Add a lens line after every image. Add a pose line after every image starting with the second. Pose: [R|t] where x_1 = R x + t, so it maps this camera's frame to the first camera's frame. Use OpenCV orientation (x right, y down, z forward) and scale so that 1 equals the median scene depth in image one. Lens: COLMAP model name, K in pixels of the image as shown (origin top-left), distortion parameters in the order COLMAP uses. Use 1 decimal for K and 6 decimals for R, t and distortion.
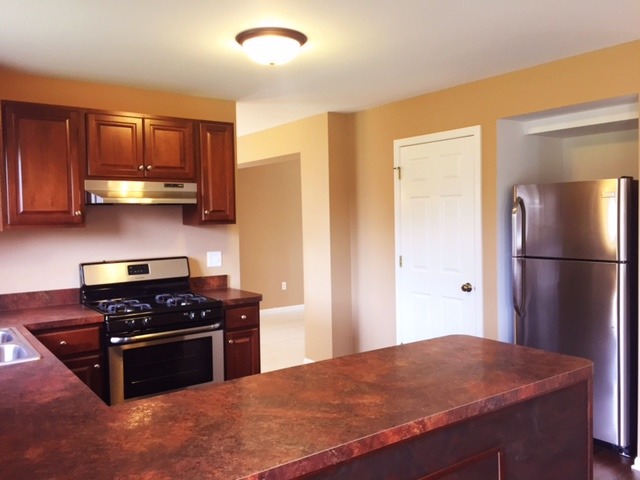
lens RADIAL K [[548.2, 0, 320.5], [0, 548.2, 239.1], [0, 0, 1]] dist [0.038633, -0.012208]
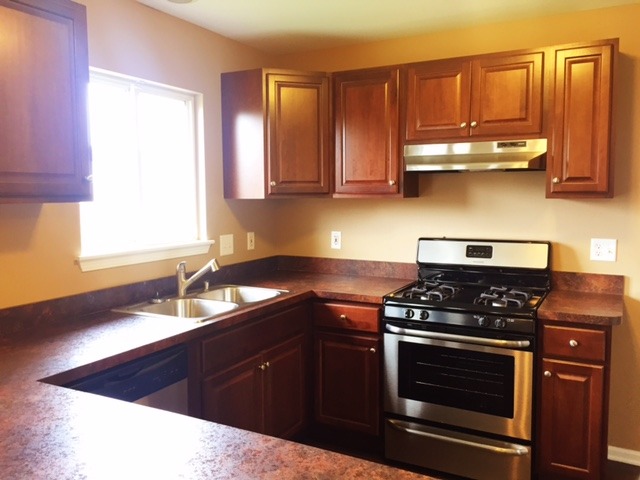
lens RADIAL K [[548.2, 0, 320.5], [0, 548.2, 239.1], [0, 0, 1]] dist [0.038633, -0.012208]
pose [[0.433455, 0.093779, -0.896282, 0.307969], [-0.040487, 0.995593, 0.084591, -0.023419], [0.900265, -0.000379, 0.435342, 0.453454]]
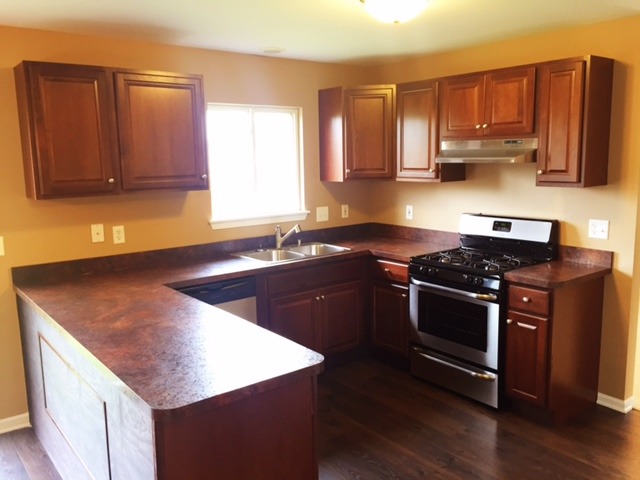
lens RADIAL K [[548.2, 0, 320.5], [0, 548.2, 239.1], [0, 0, 1]] dist [0.038633, -0.012208]
pose [[0.037910, 0.171276, -0.984493, 0.680287], [-0.022914, 0.985092, 0.170498, -0.089436], [0.999018, 0.016095, 0.041269, 0.654394]]
